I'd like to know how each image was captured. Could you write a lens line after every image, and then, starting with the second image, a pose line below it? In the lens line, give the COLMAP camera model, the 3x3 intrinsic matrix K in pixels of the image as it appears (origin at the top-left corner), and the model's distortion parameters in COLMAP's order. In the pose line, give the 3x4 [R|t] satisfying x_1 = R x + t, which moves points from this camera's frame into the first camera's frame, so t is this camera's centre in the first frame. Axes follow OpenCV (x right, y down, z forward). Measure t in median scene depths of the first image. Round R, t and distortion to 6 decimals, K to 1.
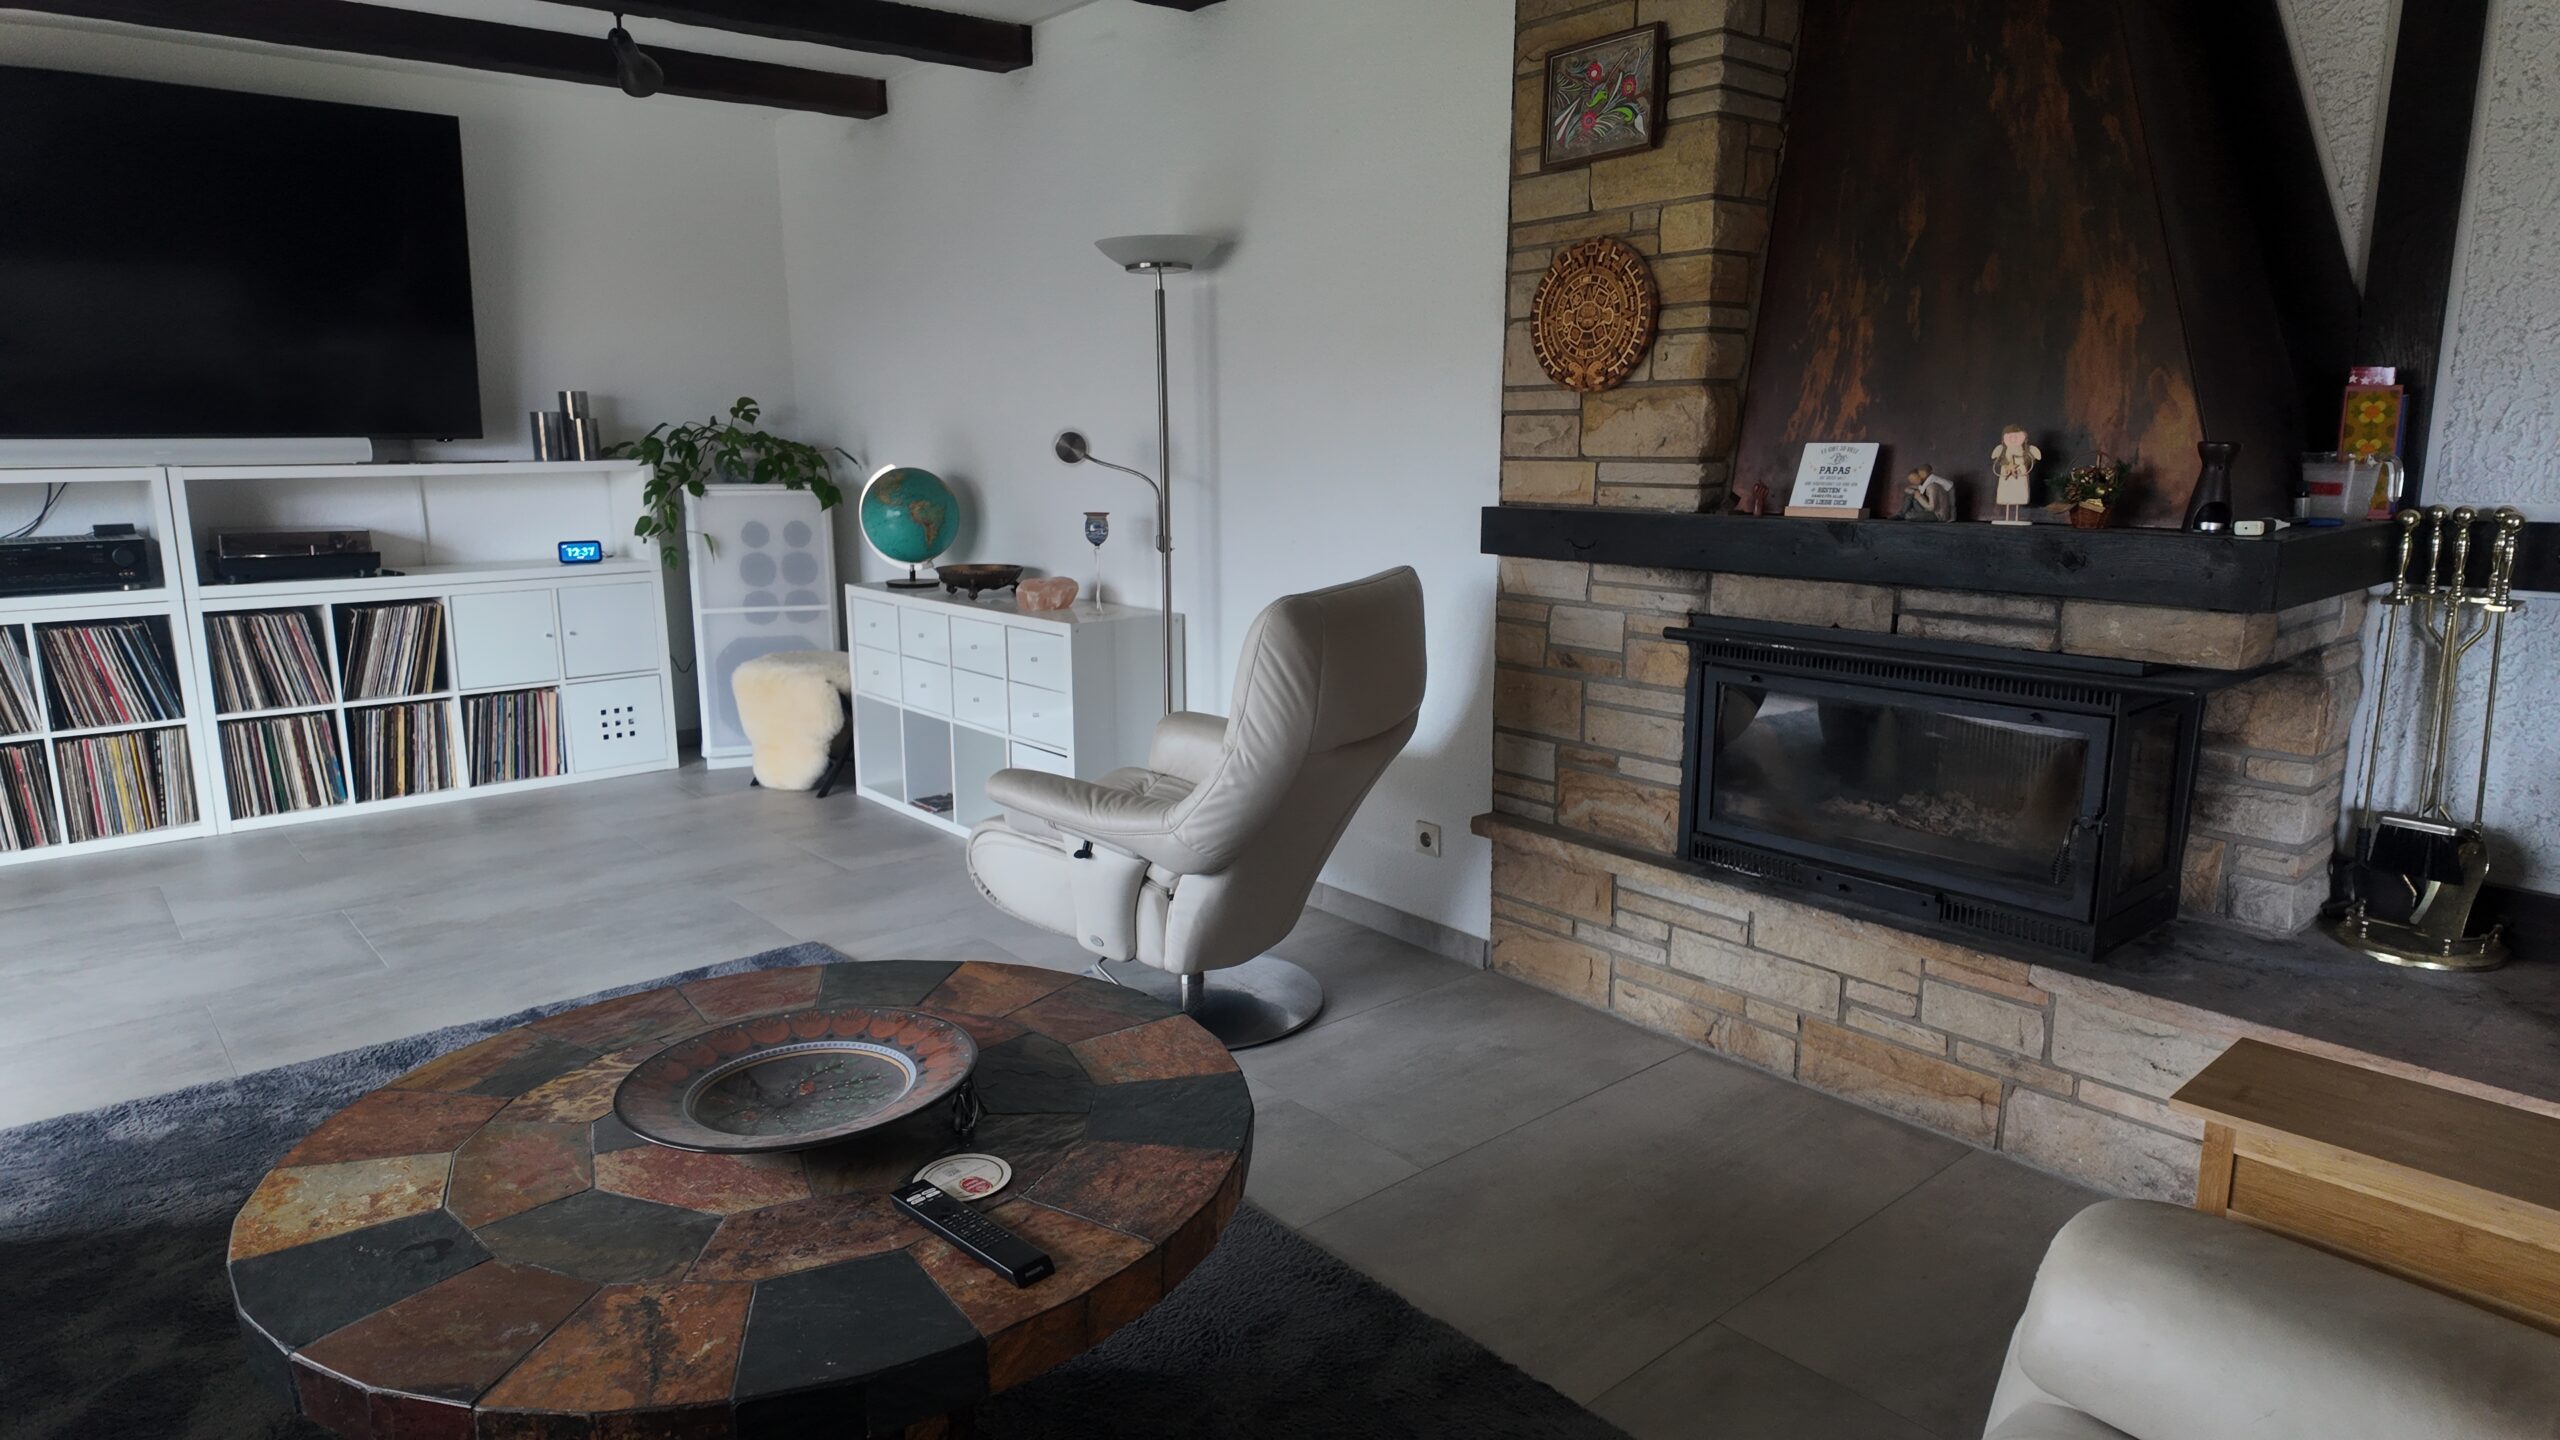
lens RADIAL K [[1521.6, 0, 1284.0], [0, 1521.6, 723.0], [0, 0, 1]] dist [0.039106, -0.011194]
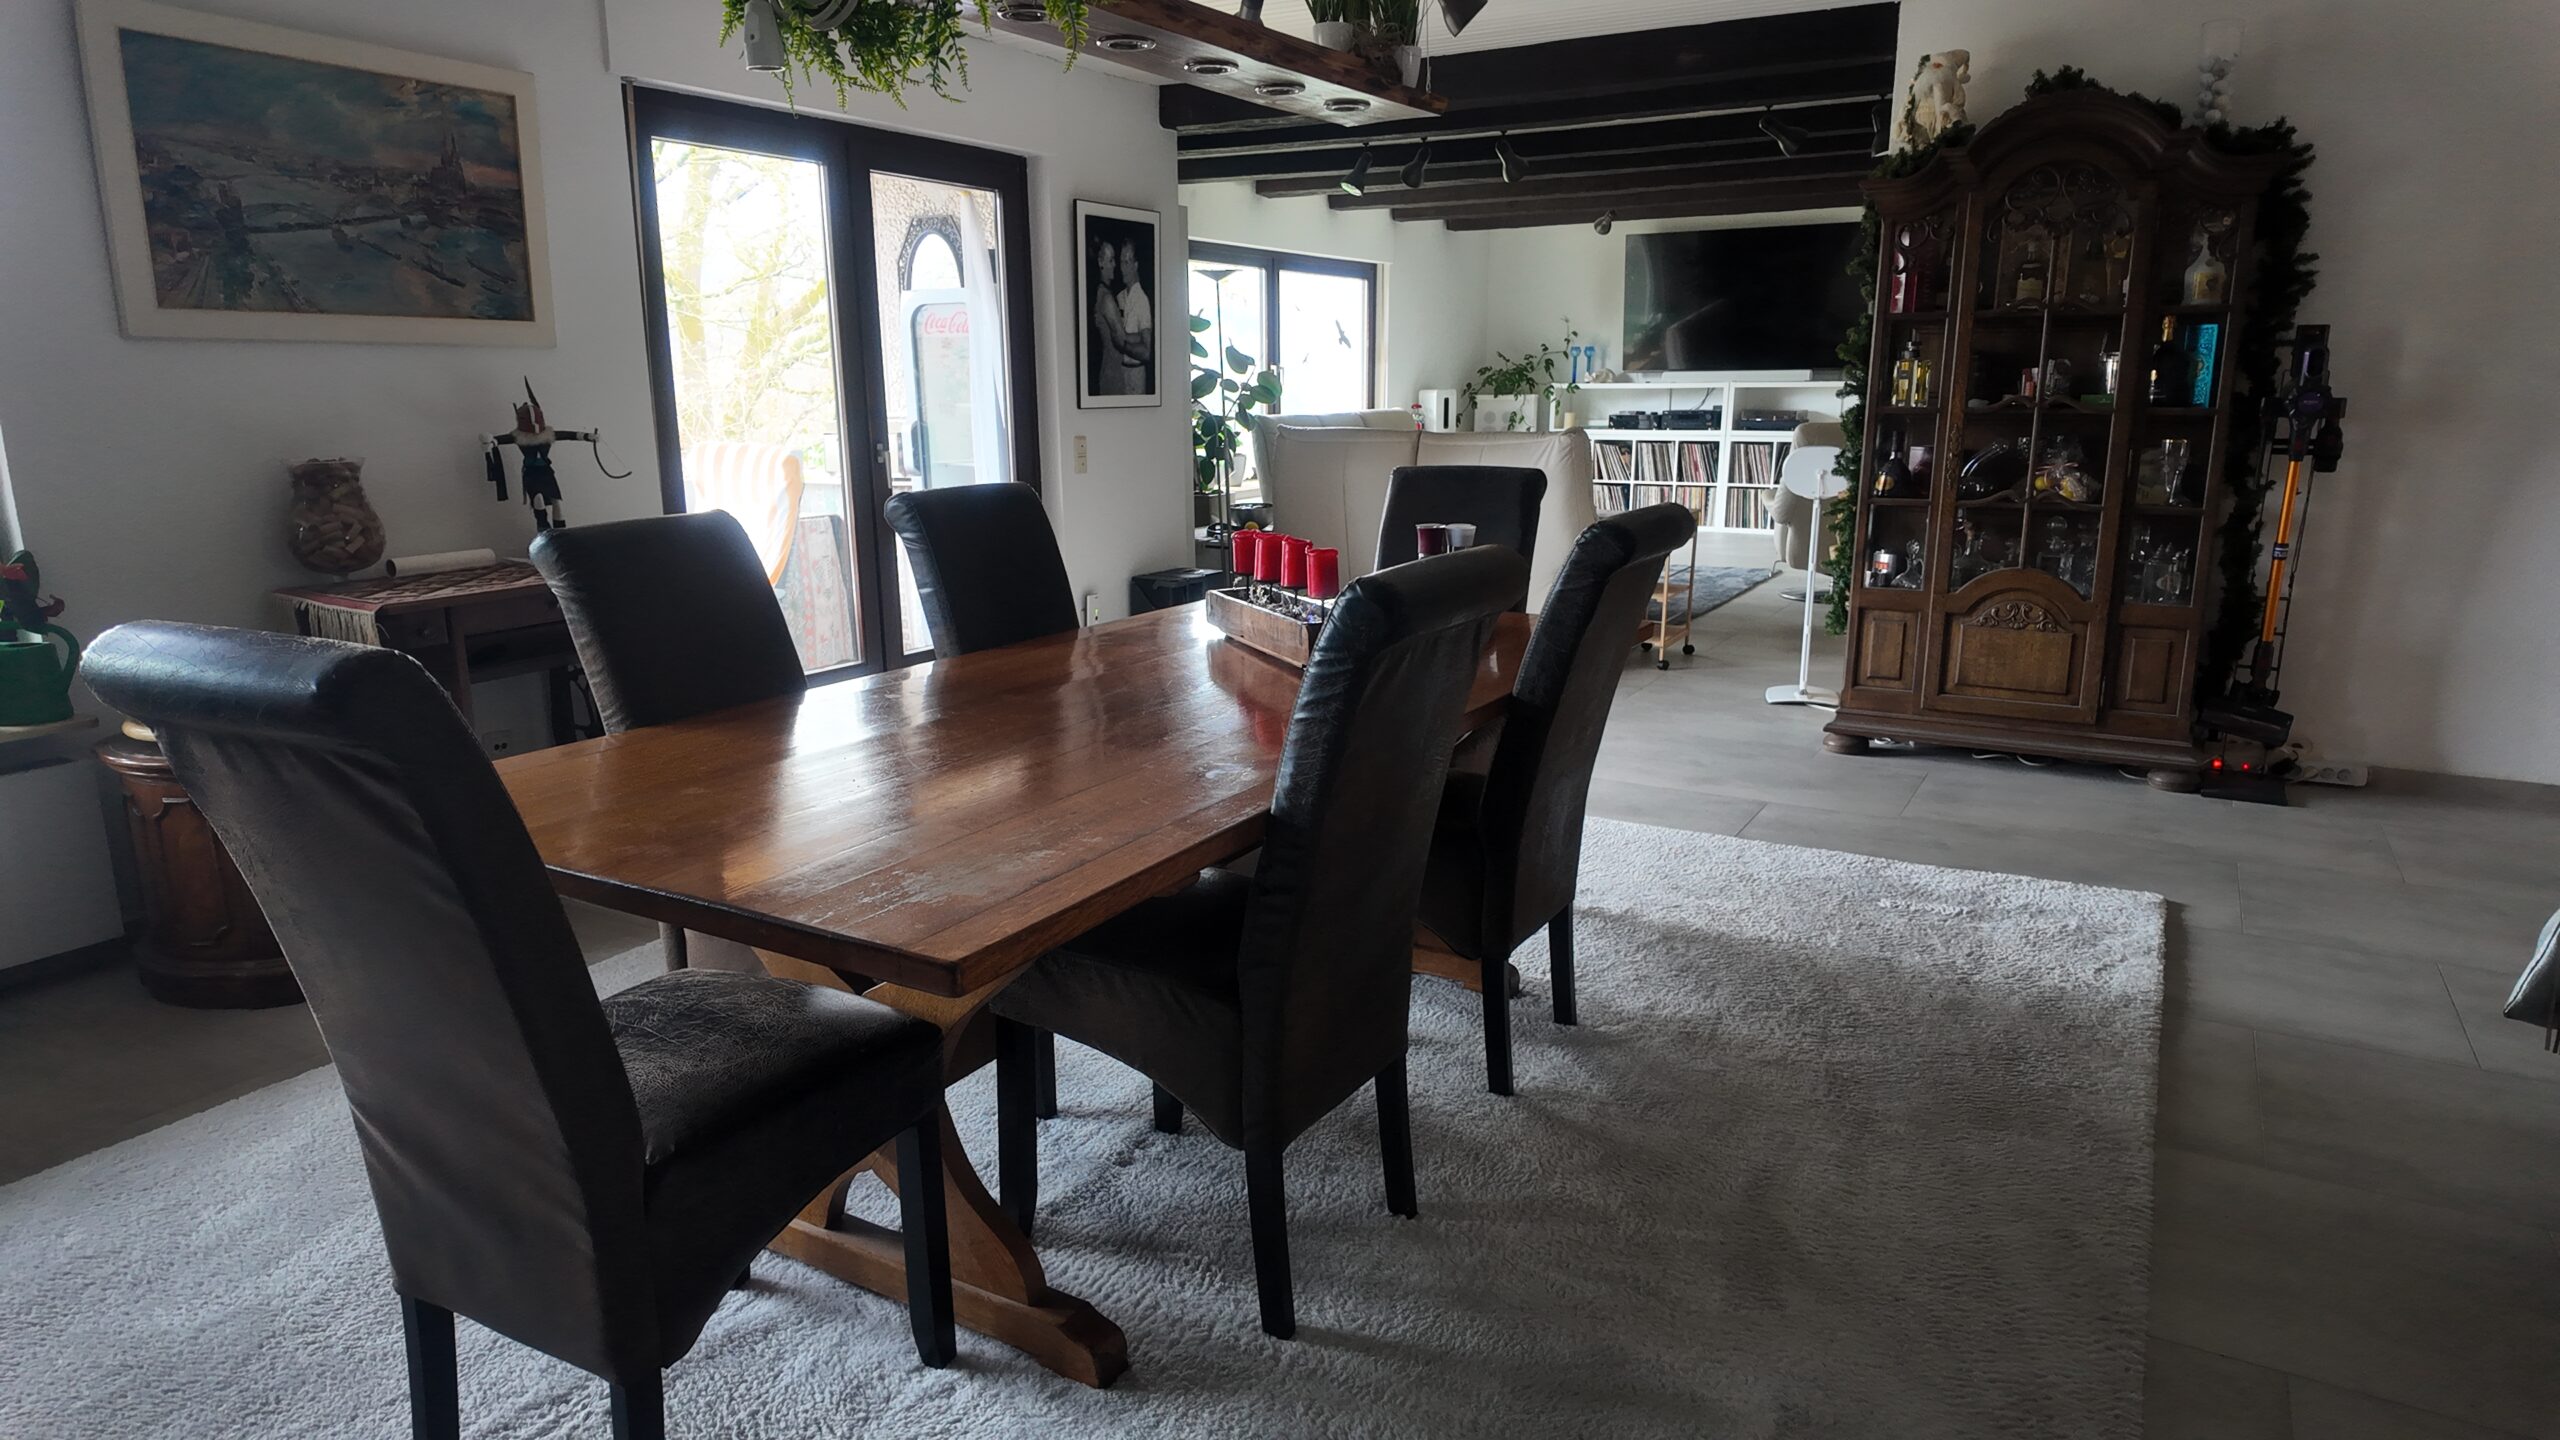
lens RADIAL K [[1521.6, 0, 1282.6], [0, 1521.6, 709.2], [0, 0, 1]] dist [0.039106, -0.011194]
pose [[0.350208, 0.209591, -0.912922, 1.338477], [-0.178670, 0.971696, 0.154544, 0.093462], [0.919473, 0.108989, 0.377744, -0.528583]]
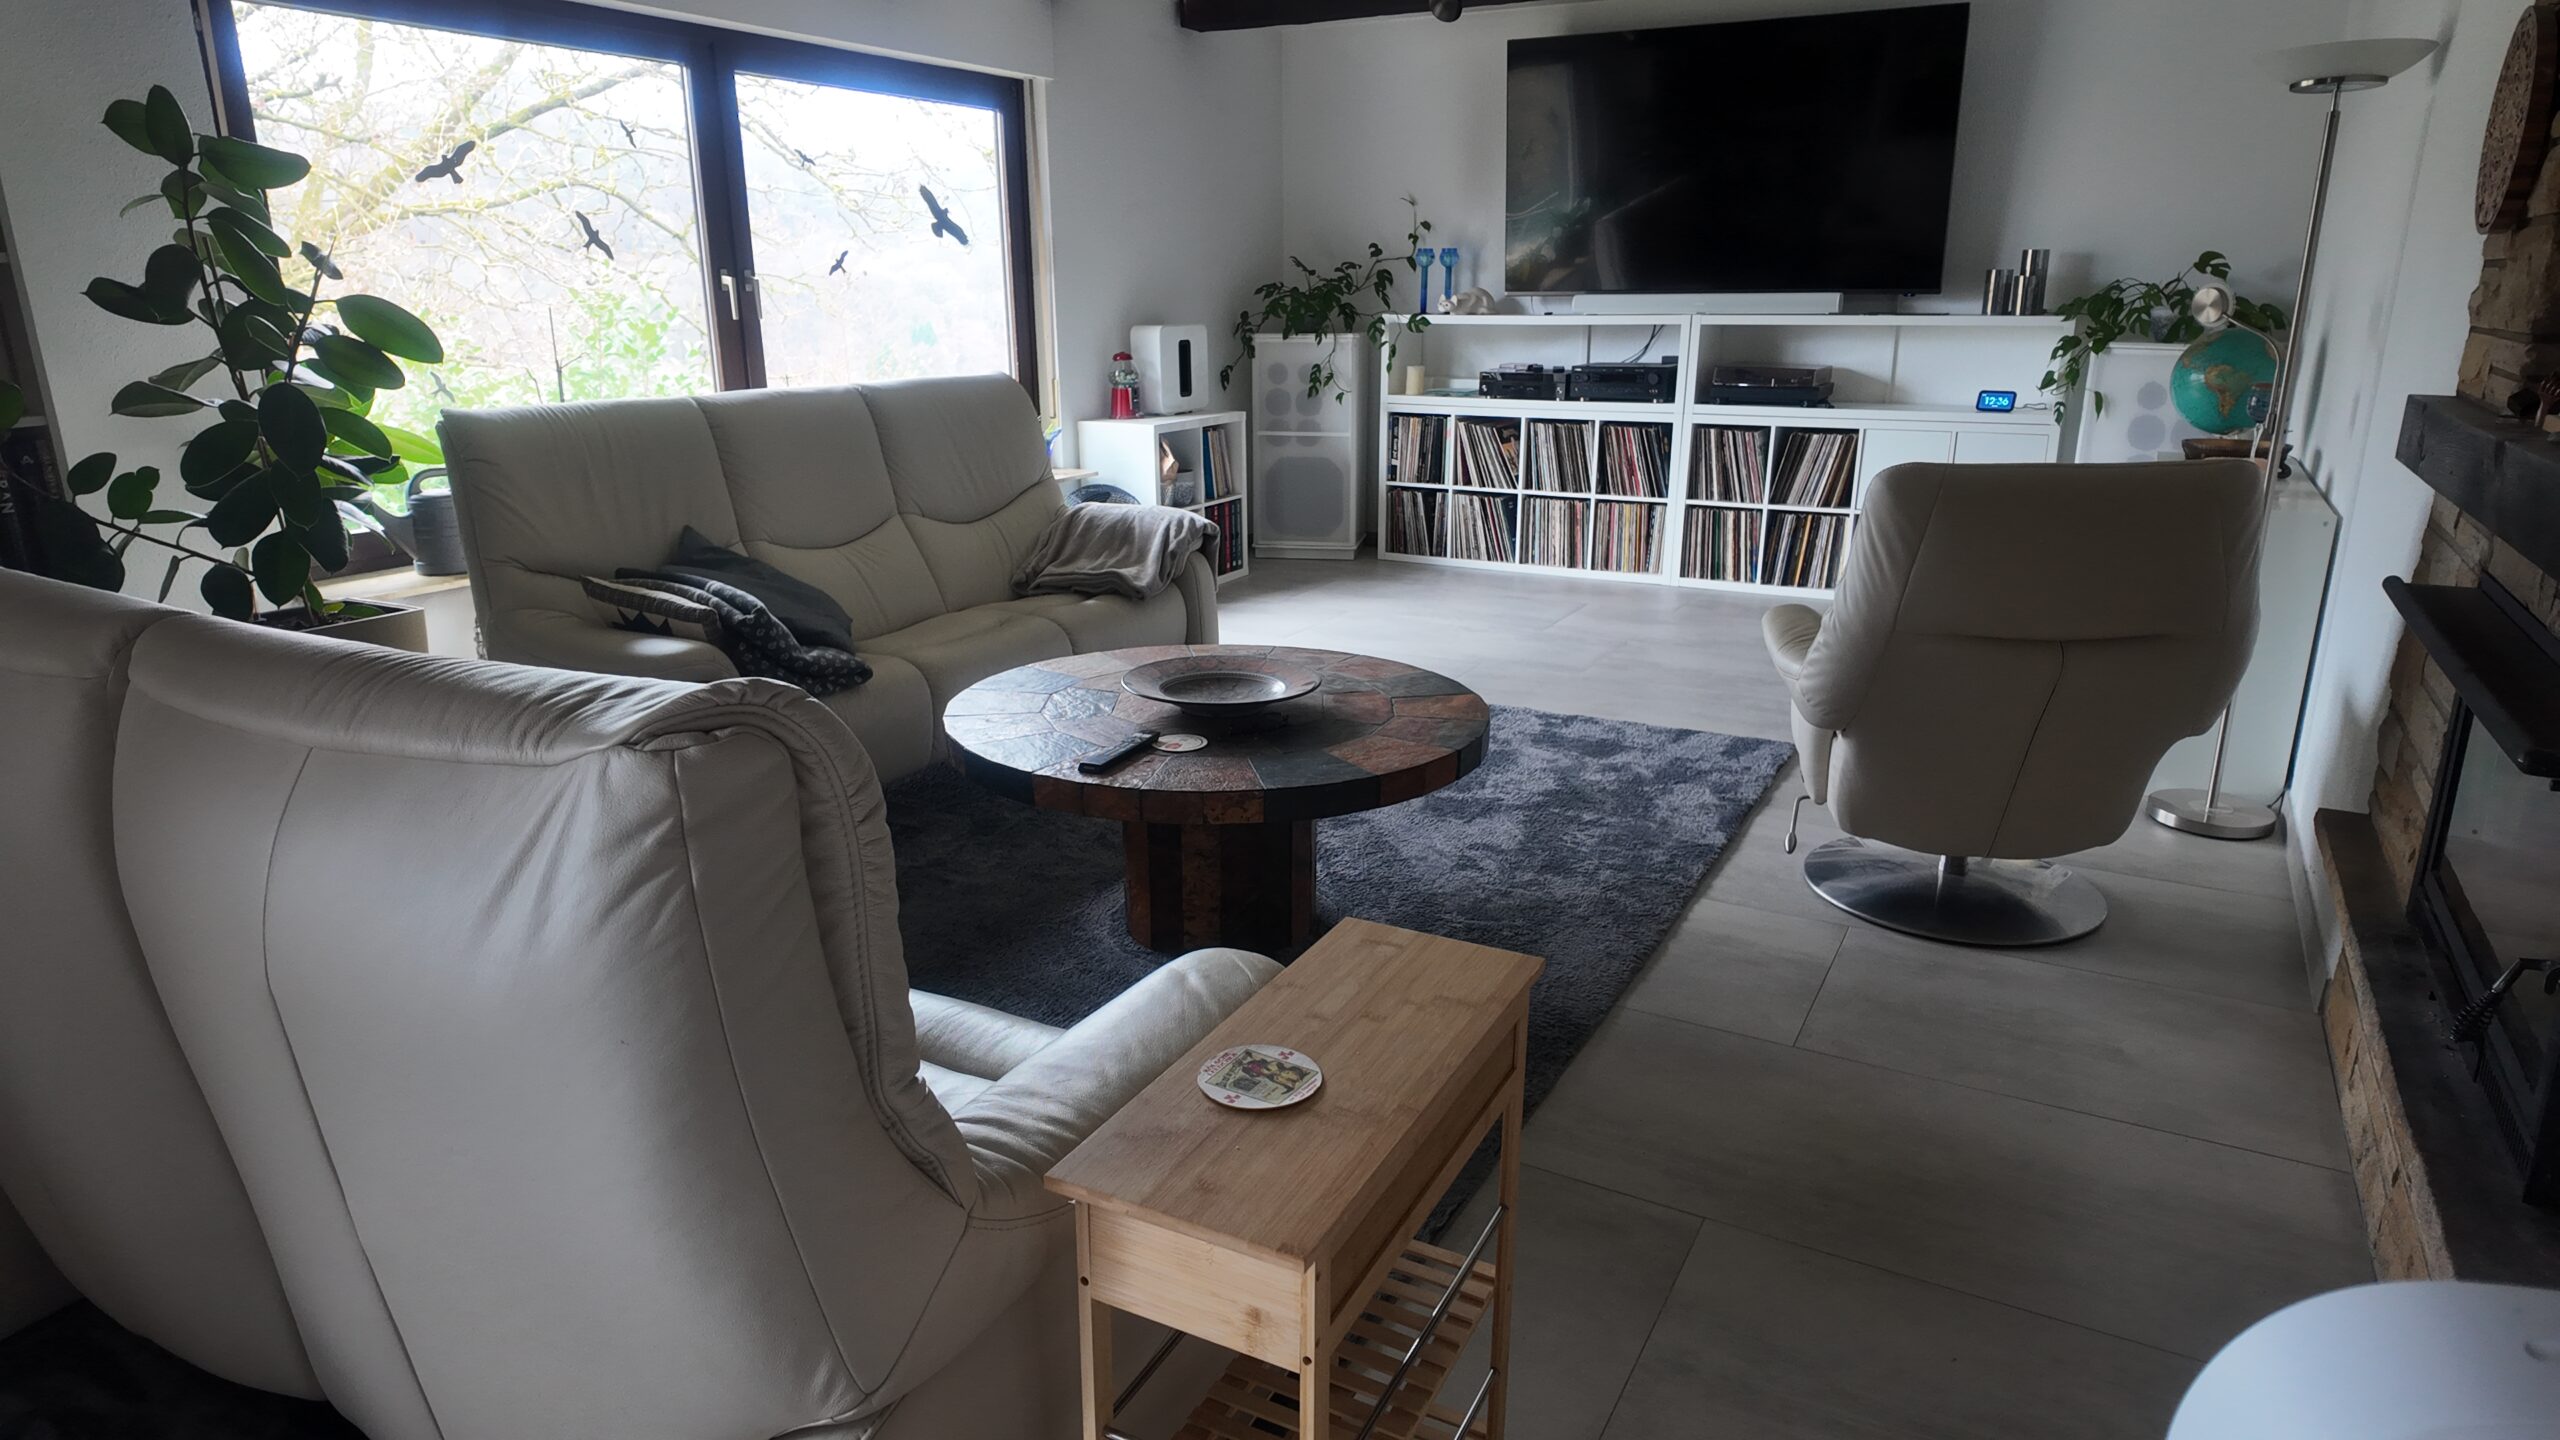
lens RADIAL K [[1521.6, 0, 1302.9], [0, 1521.6, 720.6], [0, 0, 1]] dist [0.039106, -0.011194]
pose [[0.380763, 0.259873, -0.887404, 0.426496], [-0.181458, 0.962034, 0.203869, -0.030105], [0.906693, 0.083401, 0.413463, 0.141437]]
